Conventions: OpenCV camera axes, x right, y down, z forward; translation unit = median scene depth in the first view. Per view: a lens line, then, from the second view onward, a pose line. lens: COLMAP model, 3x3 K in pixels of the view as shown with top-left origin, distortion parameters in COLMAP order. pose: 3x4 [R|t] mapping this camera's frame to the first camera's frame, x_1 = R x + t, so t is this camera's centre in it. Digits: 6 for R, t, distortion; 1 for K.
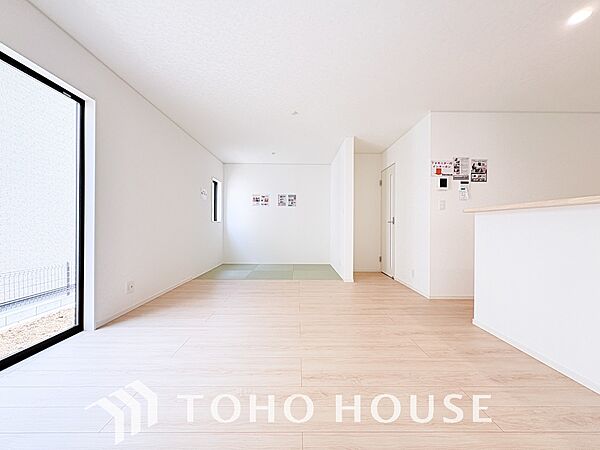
lens RADIAL K [[240.1, 0, 300.4], [0, 240.1, 225.3], [0, 0, 1]] dist [0.001820, 0.000205]
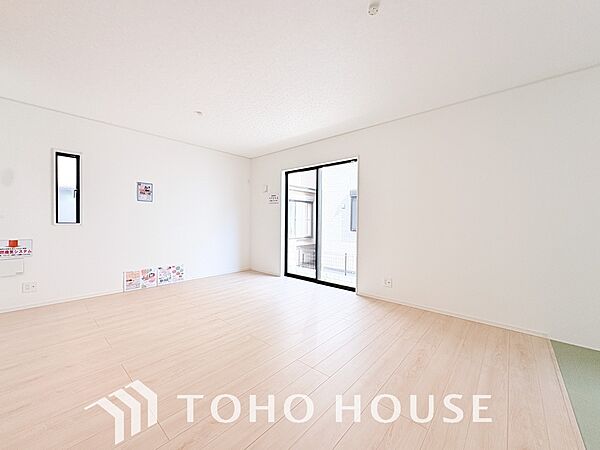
lens RADIAL K [[240.1, 0, 302.5], [0, 240.1, 224.3], [0, 0, 1]] dist [0.001820, 0.000205]
pose [[-0.663366, -0.004501, -0.748281, 0.700293], [-0.004110, 0.999989, -0.002372, -0.052043], [0.748284, 0.001502, -0.663377, 1.989925]]
